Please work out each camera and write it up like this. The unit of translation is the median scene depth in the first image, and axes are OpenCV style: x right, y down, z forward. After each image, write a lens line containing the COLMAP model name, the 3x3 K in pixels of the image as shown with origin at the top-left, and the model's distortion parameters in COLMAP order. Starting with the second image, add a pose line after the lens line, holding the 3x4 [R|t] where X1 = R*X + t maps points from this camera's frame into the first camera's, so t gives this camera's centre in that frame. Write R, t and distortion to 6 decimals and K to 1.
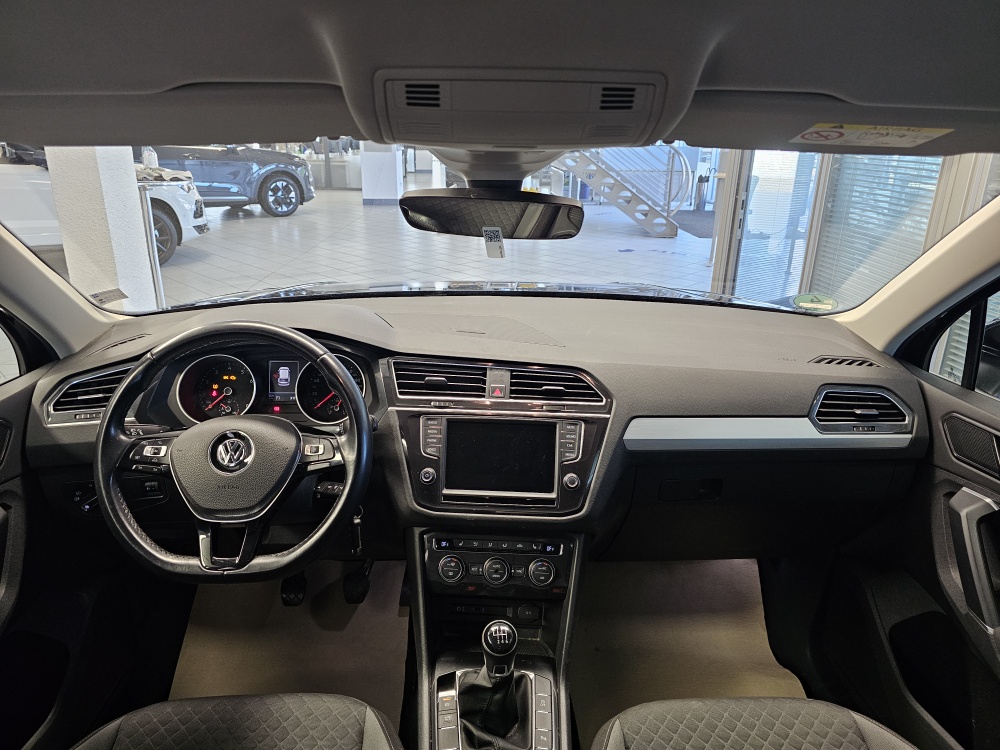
lens RADIAL K [[673.7, 0, 496.5], [0, 673.7, 364.7], [0, 0, 1]] dist [0.076021, -0.083270]
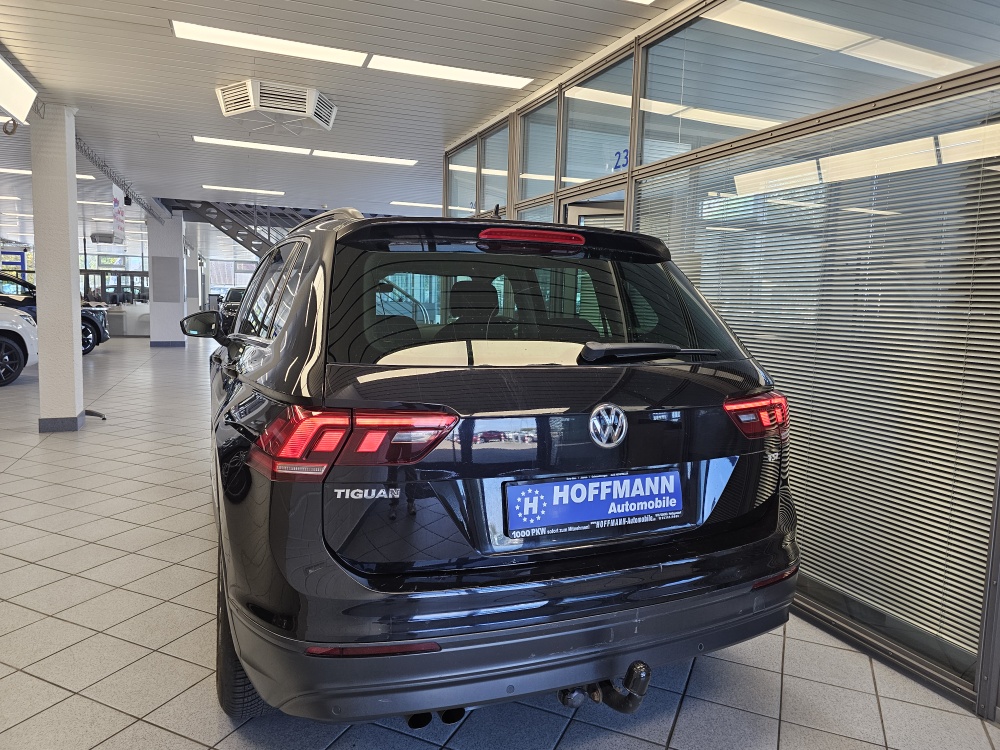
lens RADIAL K [[677.4, 0, 506.4], [0, 677.4, 375.3], [0, 0, 1]] dist [0.079631, -0.095758]
pose [[0.931269, -0.032328, 0.362896, -0.754827], [0.108857, 0.975246, -0.192474, 1.231969], [-0.347691, 0.218749, 0.911735, -3.112871]]
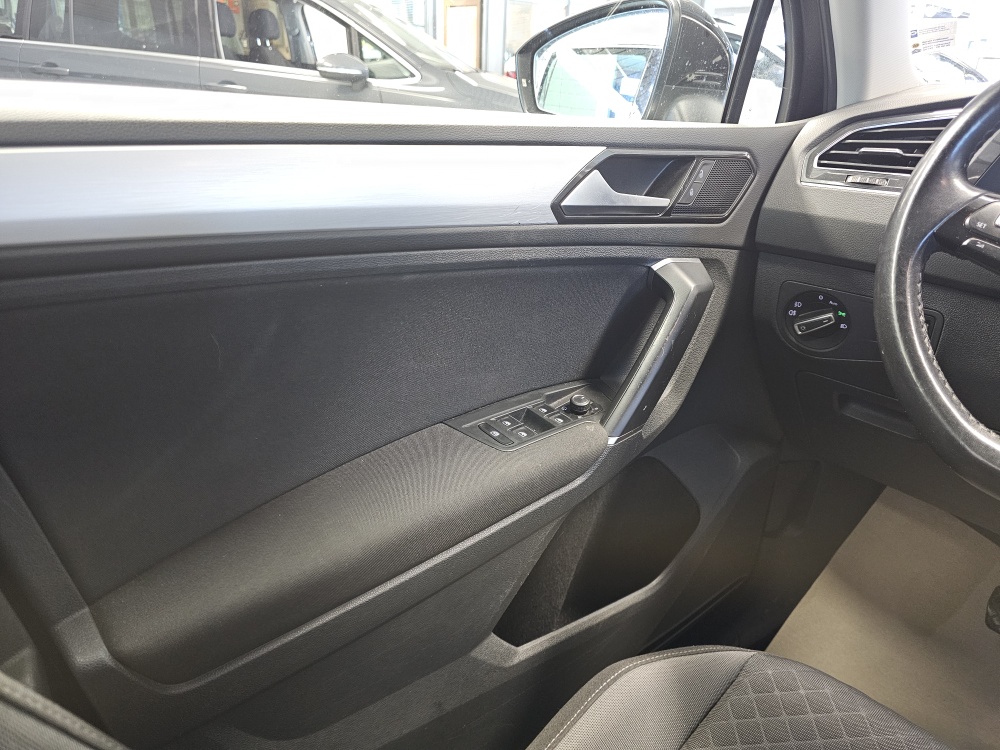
lens RADIAL K [[677.4, 0, 506.4], [0, 677.4, 375.3], [0, 0, 1]] dist [0.079631, -0.095758]
pose [[0.625091, 0.331639, -0.706595, -0.304079], [-0.281472, 0.940116, 0.192237, 0.205312], [0.728034, 0.078721, 0.681006, 0.362691]]
